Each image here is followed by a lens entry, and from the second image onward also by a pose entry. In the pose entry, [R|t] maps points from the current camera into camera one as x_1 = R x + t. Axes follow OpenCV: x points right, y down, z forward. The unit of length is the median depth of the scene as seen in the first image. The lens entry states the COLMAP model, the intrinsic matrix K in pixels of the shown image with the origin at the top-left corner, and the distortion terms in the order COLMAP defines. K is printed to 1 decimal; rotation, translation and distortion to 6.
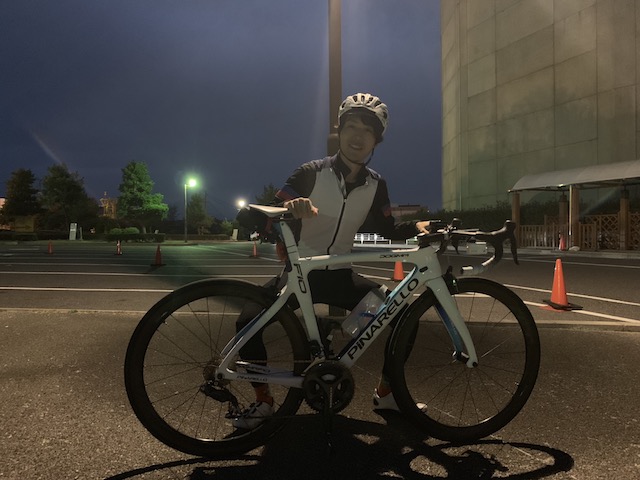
lens RADIAL K [[486.3, 0, 320.0], [0, 486.3, 235.0], [0, 0, 1]] dist [0.026412, -0.025186]
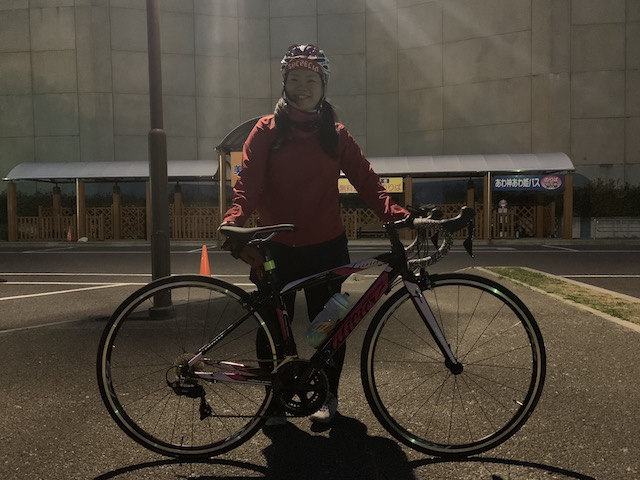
lens RADIAL K [[486.3, 0, 322.4], [0, 486.3, 235.5], [0, 0, 1]] dist [0.026412, -0.025186]
pose [[0.478218, -0.027545, 0.877809, -0.154875], [0.012532, 0.999620, 0.024540, 0.000613], [-0.878152, -0.000734, 0.478382, 0.042818]]
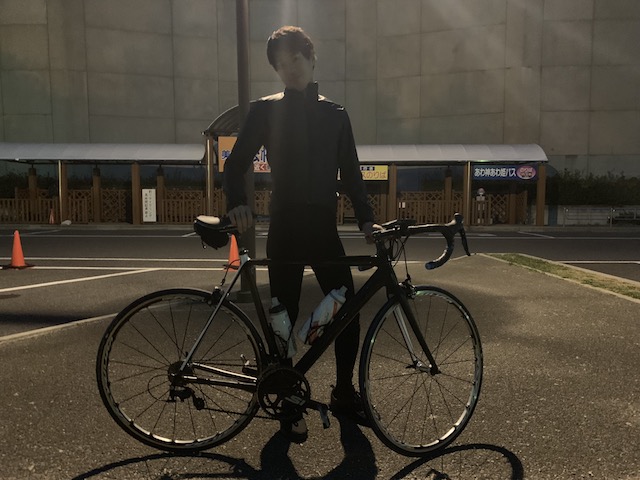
lens RADIAL K [[486.3, 0, 320.7], [0, 486.3, 238.0], [0, 0, 1]] dist [0.026412, -0.025186]
pose [[0.408474, -0.060486, 0.910764, -0.205272], [0.001798, 0.997853, 0.065464, -0.005651], [-0.912768, -0.025103, 0.407706, 0.080001]]
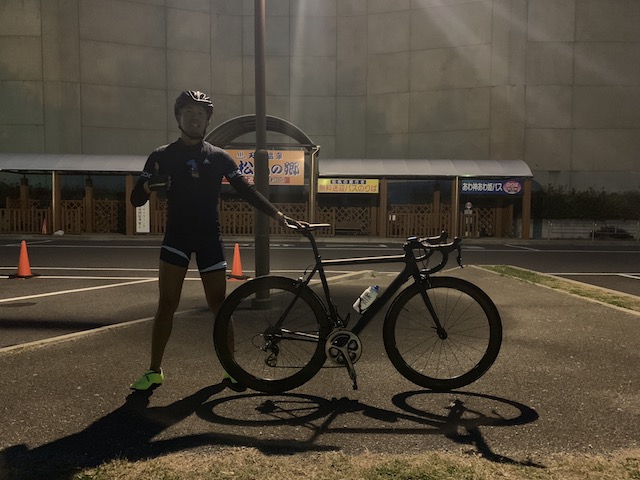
lens RADIAL K [[486.3, 0, 321.2], [0, 486.3, 235.8], [0, 0, 1]] dist [0.026412, -0.025186]
pose [[0.381324, -0.031852, 0.923893, -0.226786], [-0.005793, 0.999304, 0.036843, -0.006597], [-0.924423, -0.019401, 0.380874, 0.084995]]
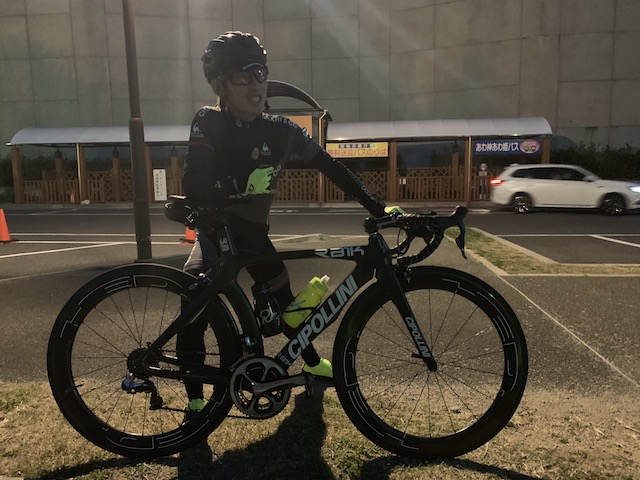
lens RADIAL K [[486.3, 0, 322.7], [0, 486.3, 238.0], [0, 0, 1]] dist [0.026412, -0.025186]
pose [[0.484952, -0.103141, 0.868437, -0.190018], [0.015062, 0.993859, 0.109627, -0.004070], [-0.874411, -0.040084, 0.483528, -0.013812]]
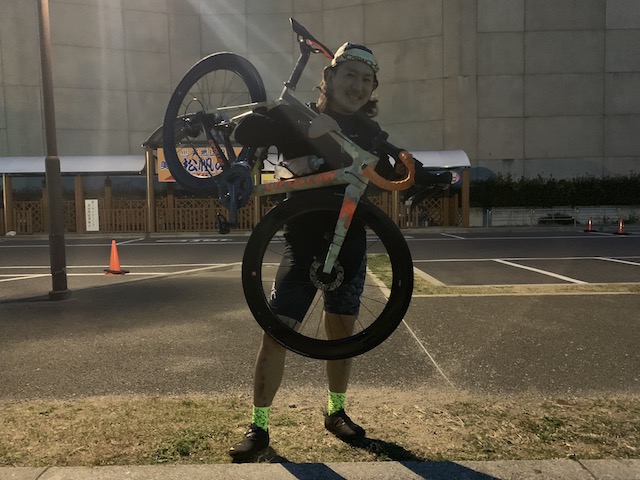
lens RADIAL K [[486.3, 0, 319.6], [0, 486.3, 233.6], [0, 0, 1]] dist [0.026412, -0.025186]
pose [[0.390148, -0.051444, 0.919314, -0.203555], [0.021243, 0.998675, 0.046870, -0.007203], [-0.920507, 0.001243, 0.390723, -0.046998]]
